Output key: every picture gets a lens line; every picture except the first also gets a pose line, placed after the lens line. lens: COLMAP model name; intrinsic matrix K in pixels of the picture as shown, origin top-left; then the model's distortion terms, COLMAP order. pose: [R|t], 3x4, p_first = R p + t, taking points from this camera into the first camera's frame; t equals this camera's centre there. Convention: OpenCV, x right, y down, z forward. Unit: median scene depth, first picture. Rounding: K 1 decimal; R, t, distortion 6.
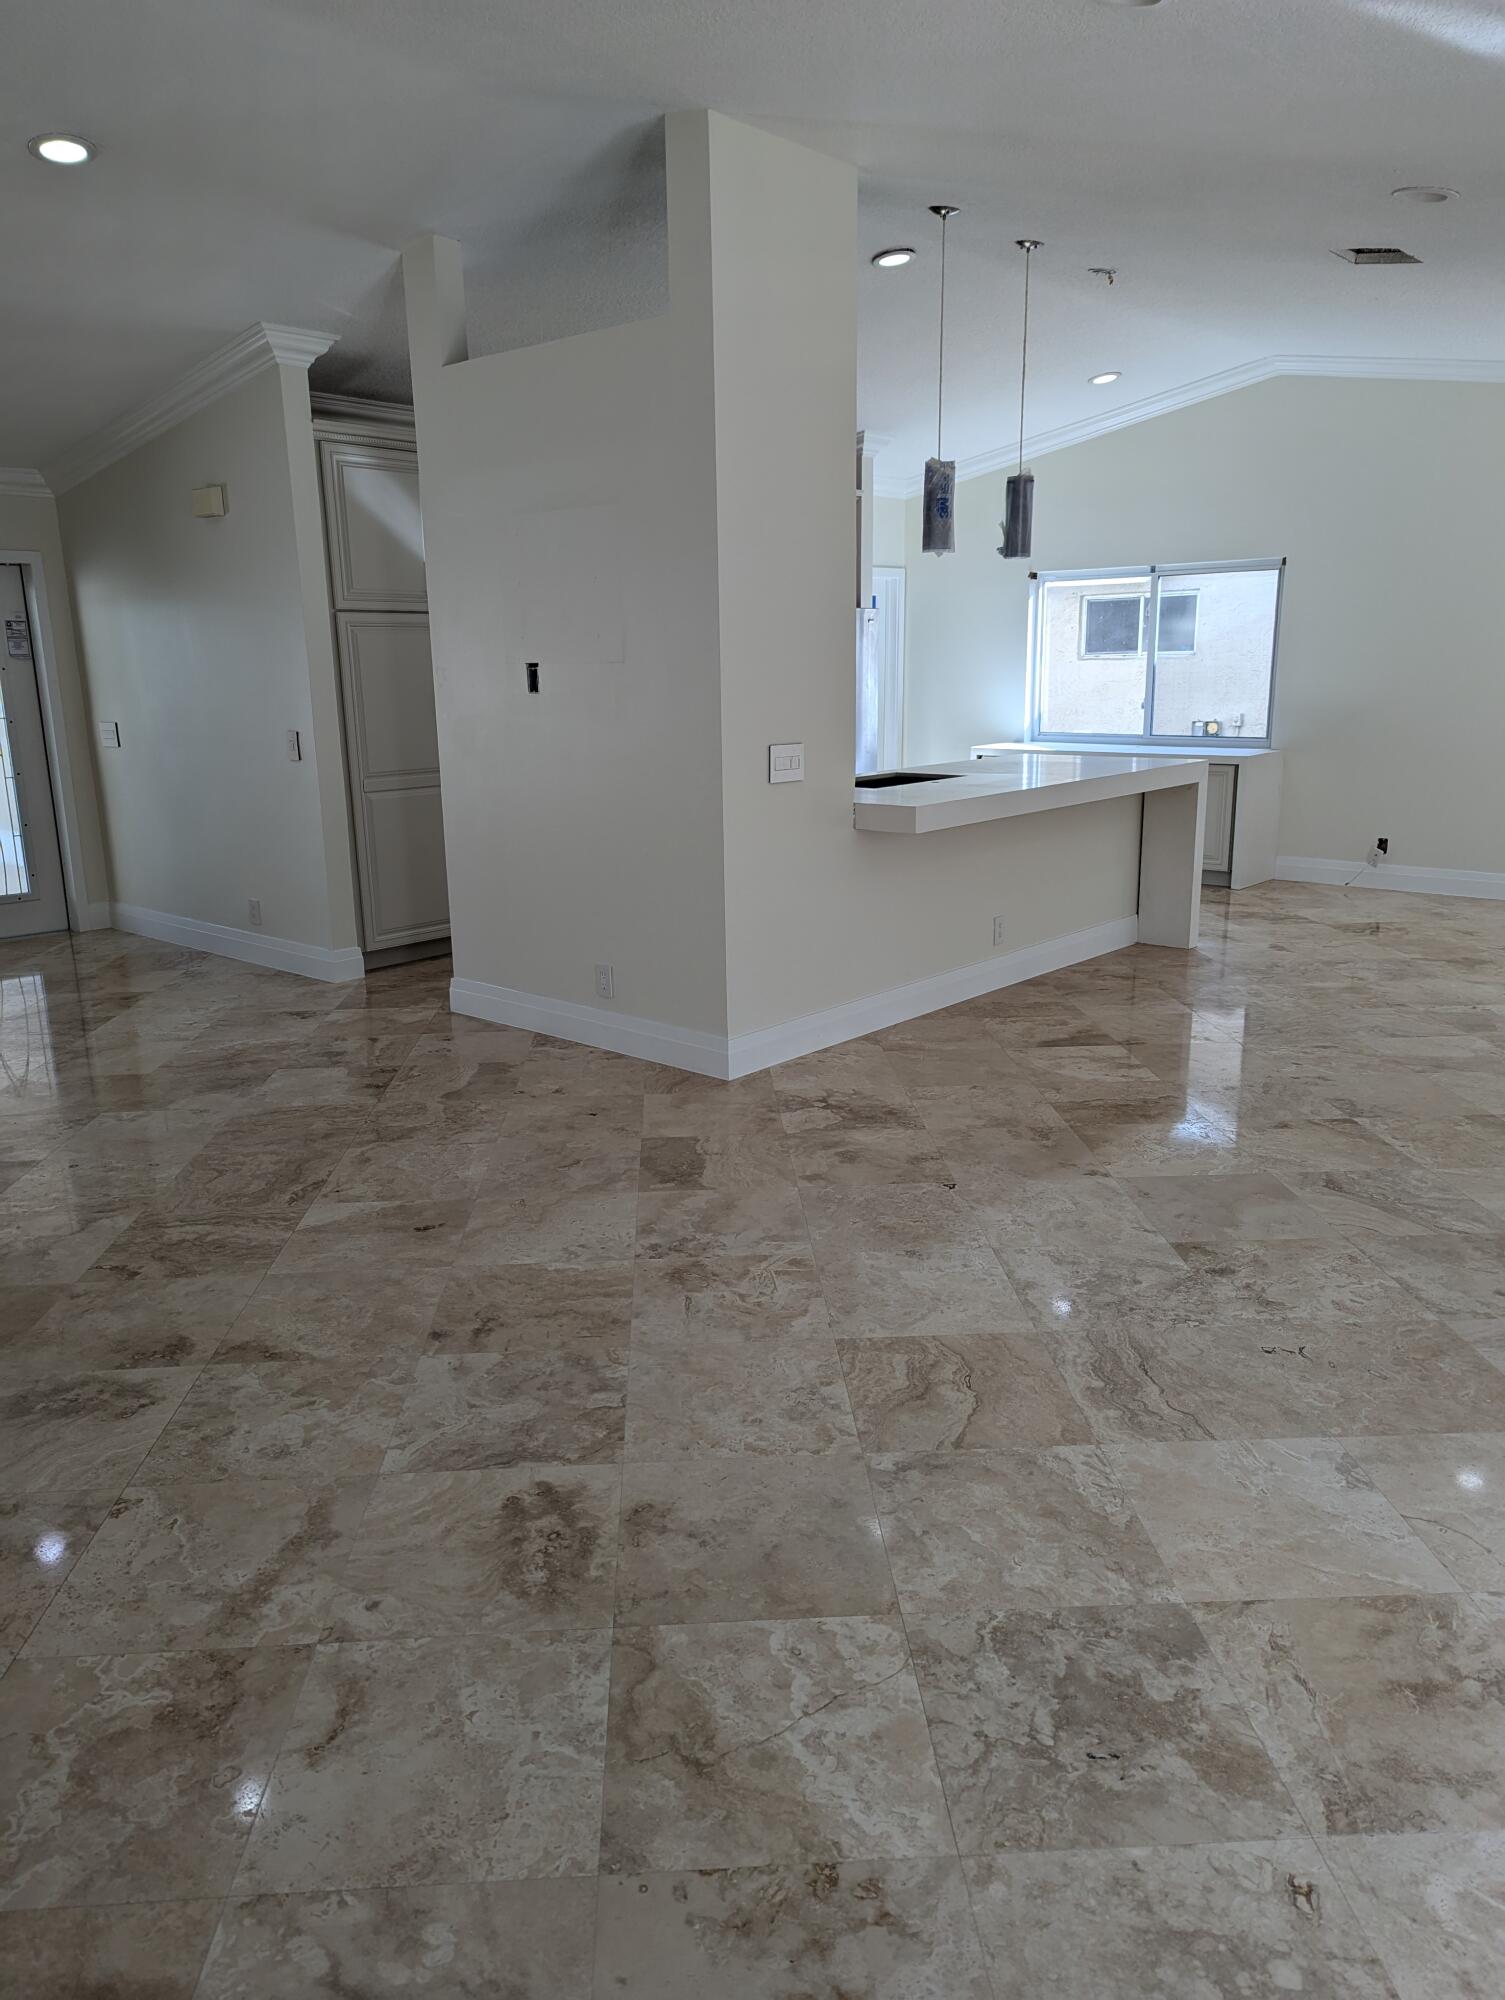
lens RADIAL K [[1388.2, 0, 752.5], [0, 1388.2, 1000.0], [0, 0, 1]] dist [0.069400, -0.064242]
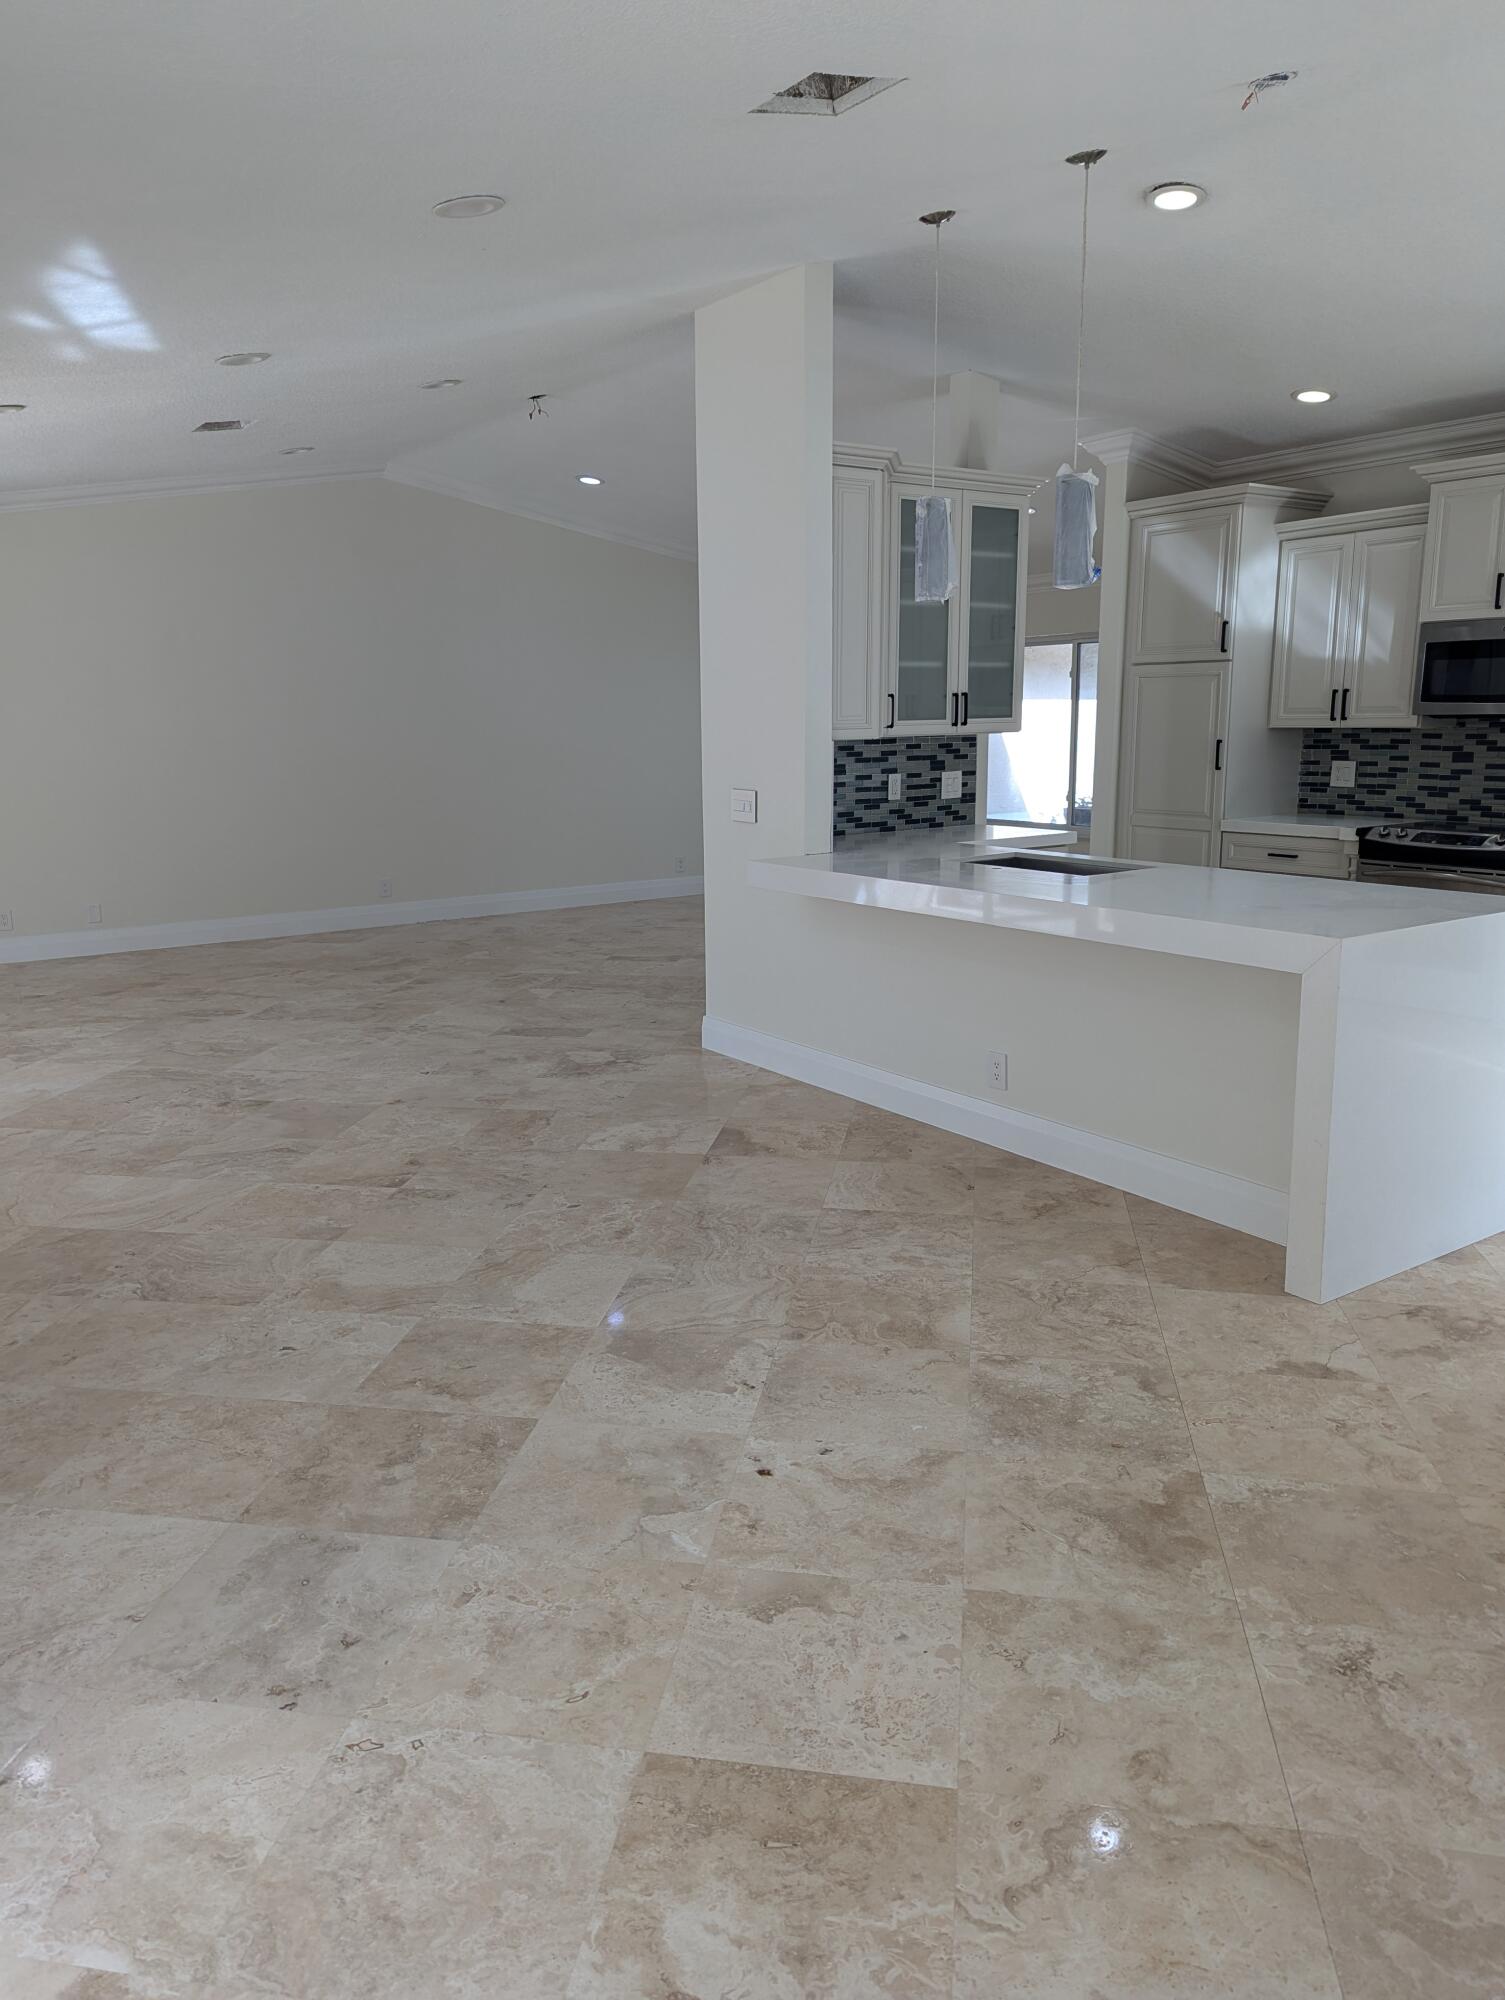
lens RADIAL K [[1388.2, 0, 752.5], [0, 1388.2, 1000.0], [0, 0, 1]] dist [0.069400, -0.064242]
pose [[-0.215644, 0.217920, -0.951845, 1.299301], [-0.220526, 0.938727, 0.264878, -0.364324], [0.951244, 0.267026, -0.154374, 1.362957]]
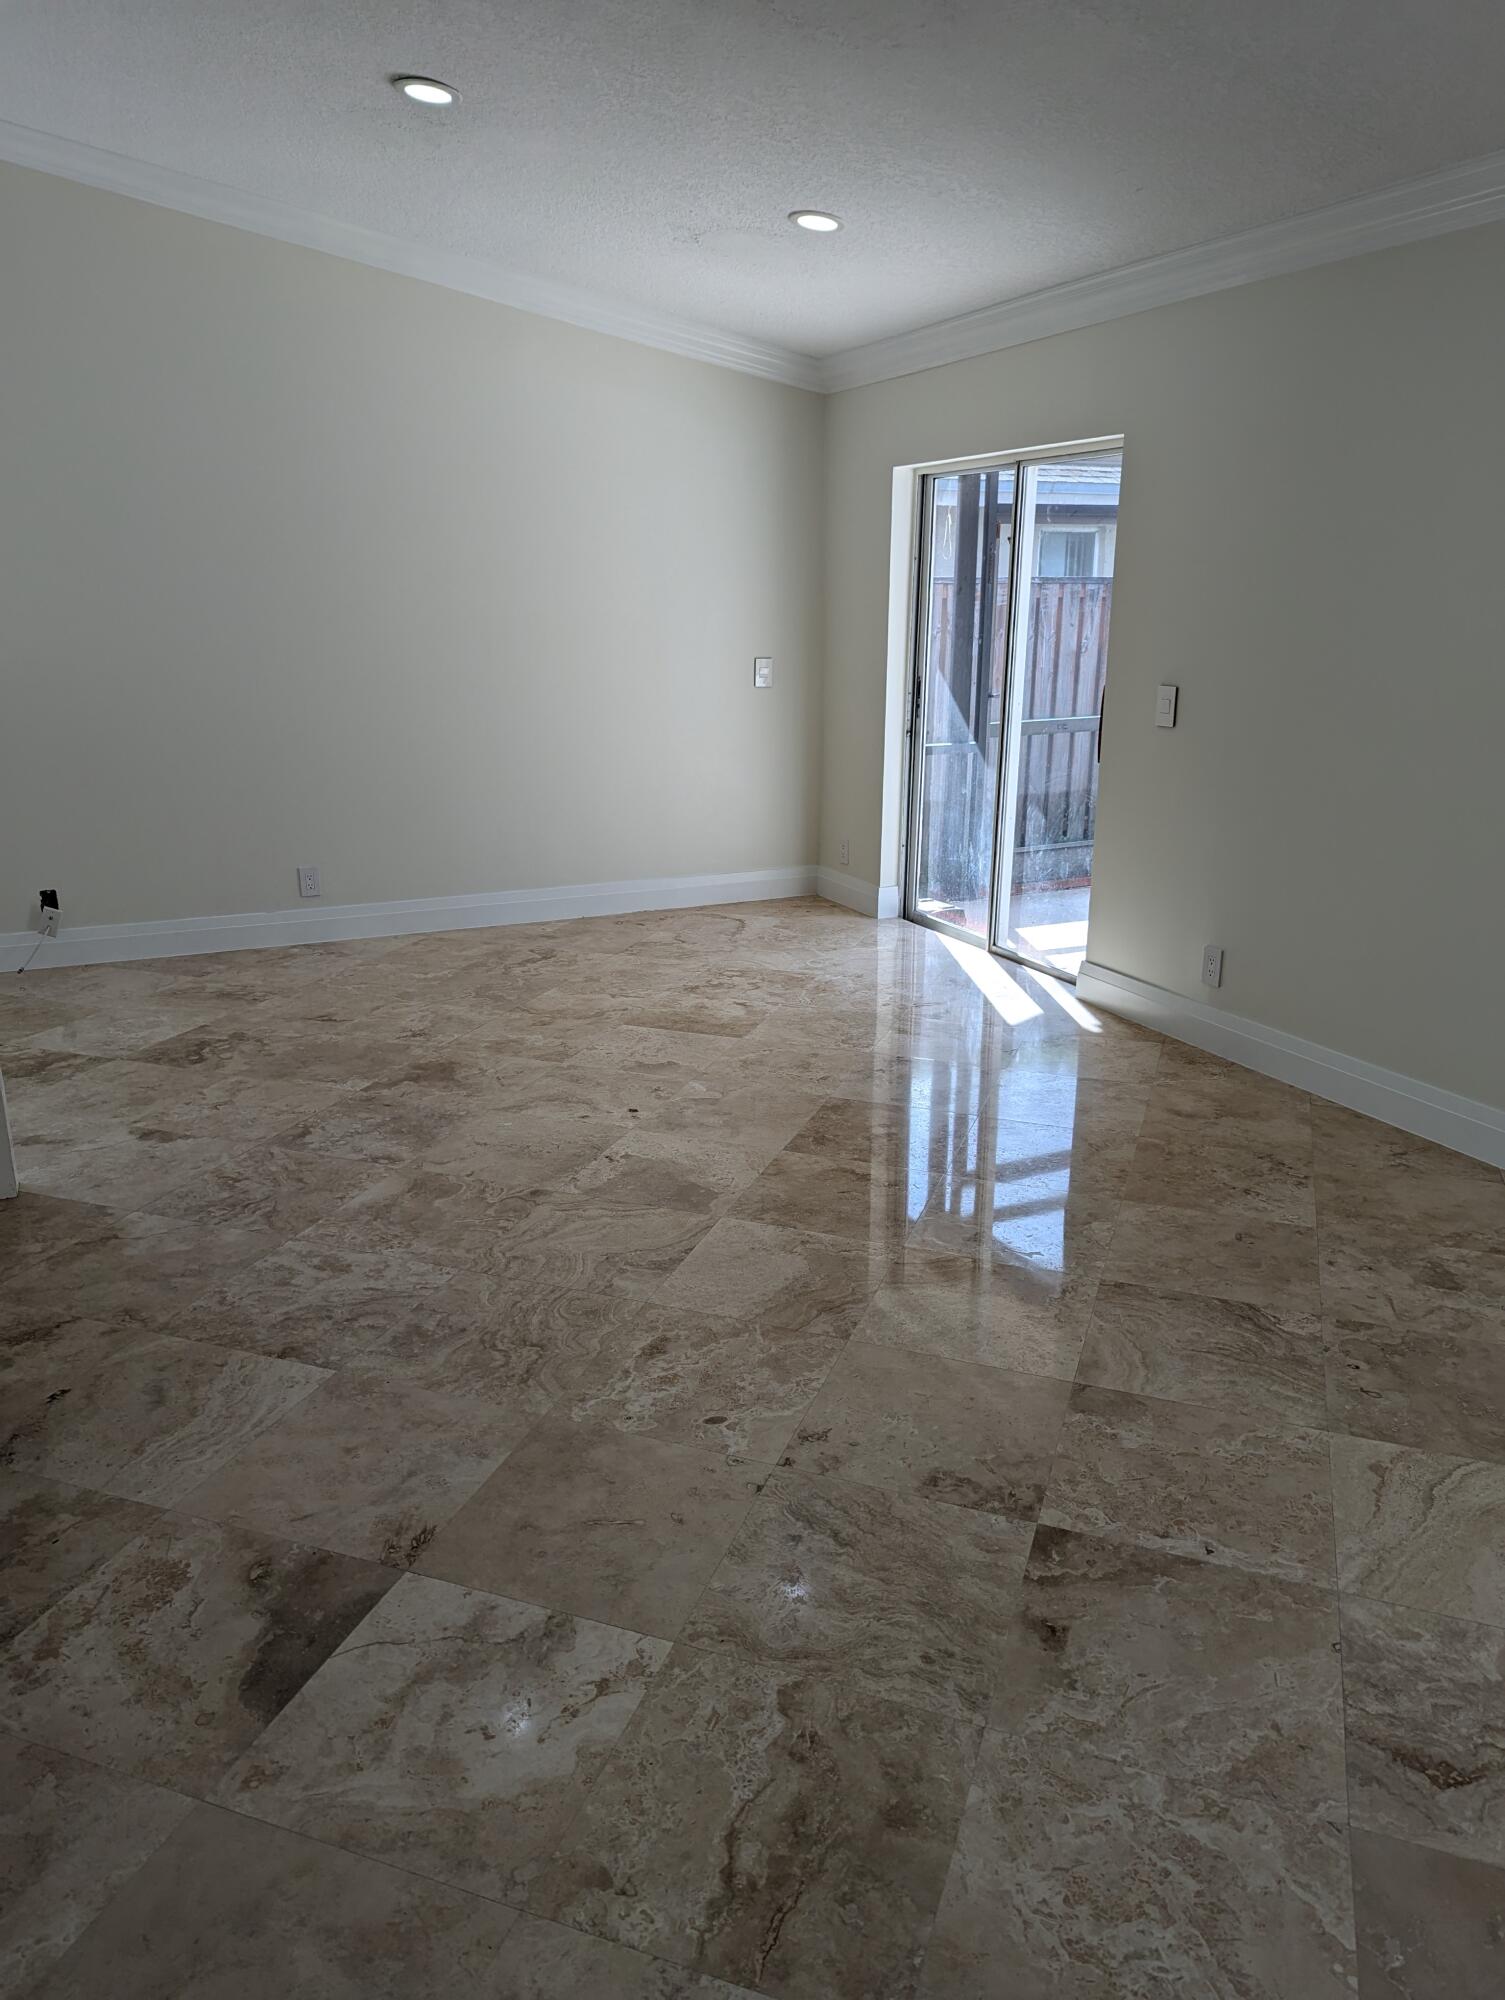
lens RADIAL K [[1386.2, 0, 761.6], [0, 1386.2, 998.0], [0, 0, 1]] dist [0.043994, -0.042943]
pose [[0.385426, -0.243965, 0.889903, -0.022061], [0.210057, 0.962292, 0.172832, -0.212381], [-0.898512, 0.120317, 0.422138, 0.853518]]
